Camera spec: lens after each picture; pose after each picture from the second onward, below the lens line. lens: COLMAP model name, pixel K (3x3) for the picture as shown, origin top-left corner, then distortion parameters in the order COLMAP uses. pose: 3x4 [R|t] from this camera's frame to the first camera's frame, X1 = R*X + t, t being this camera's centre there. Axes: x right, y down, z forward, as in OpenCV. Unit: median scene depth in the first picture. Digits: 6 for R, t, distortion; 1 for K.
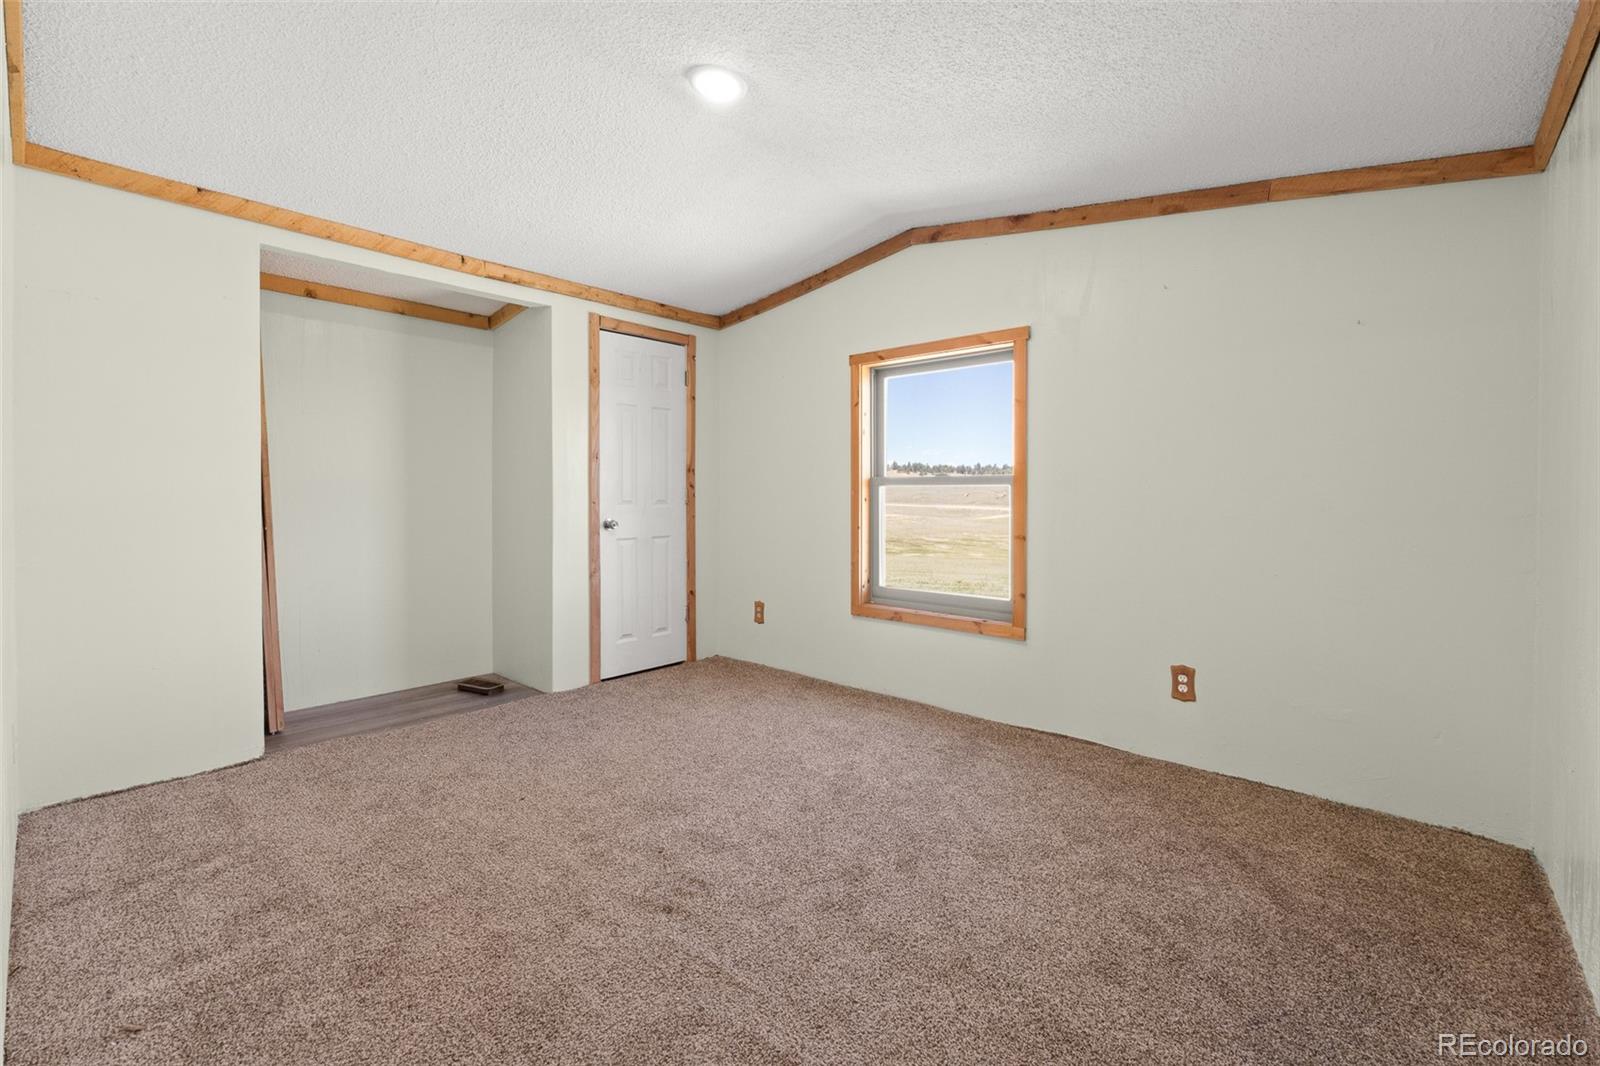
lens RADIAL K [[695.6, 0, 805.8], [0, 695.6, 494.4], [0, 0, 1]] dist [-0.004079, -0.000245]
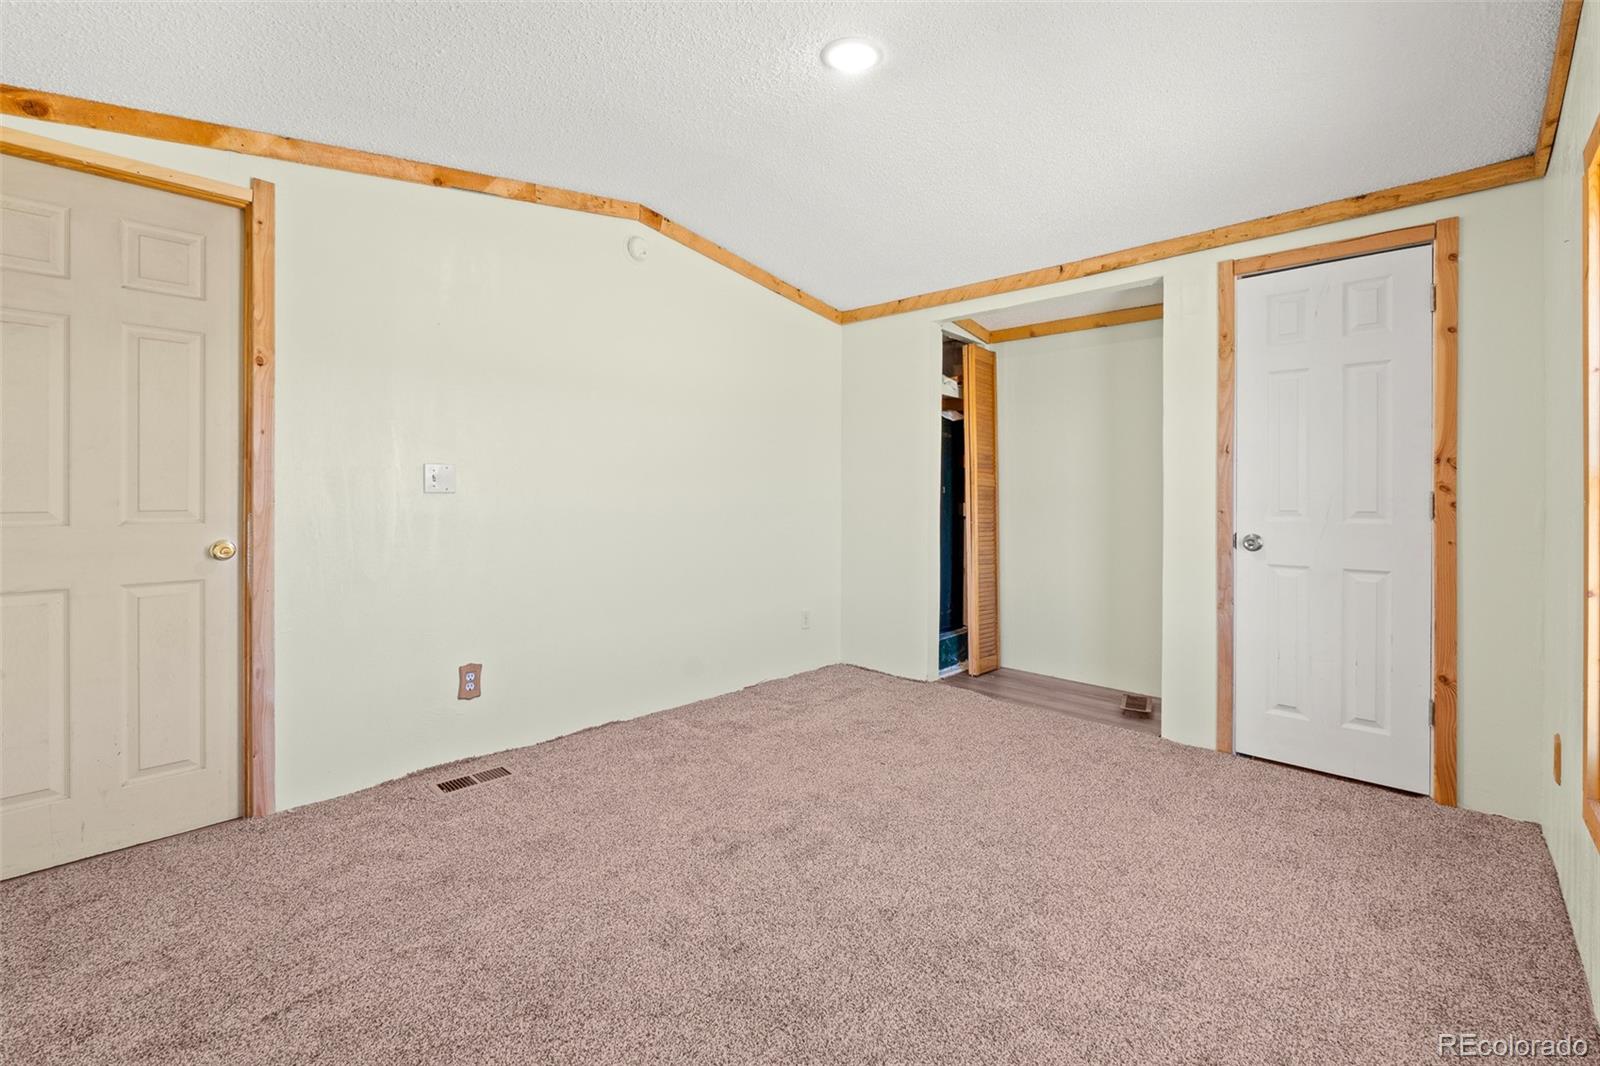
lens RADIAL K [[695.6, 0, 805.8], [0, 695.6, 494.4], [0, 0, 1]] dist [-0.004079, -0.000245]
pose [[-0.043057, -0.000751, -0.999072, 0.467404], [-0.010653, 0.999943, -0.000293, -0.002032], [0.999016, 0.010630, -0.043062, 0.578404]]
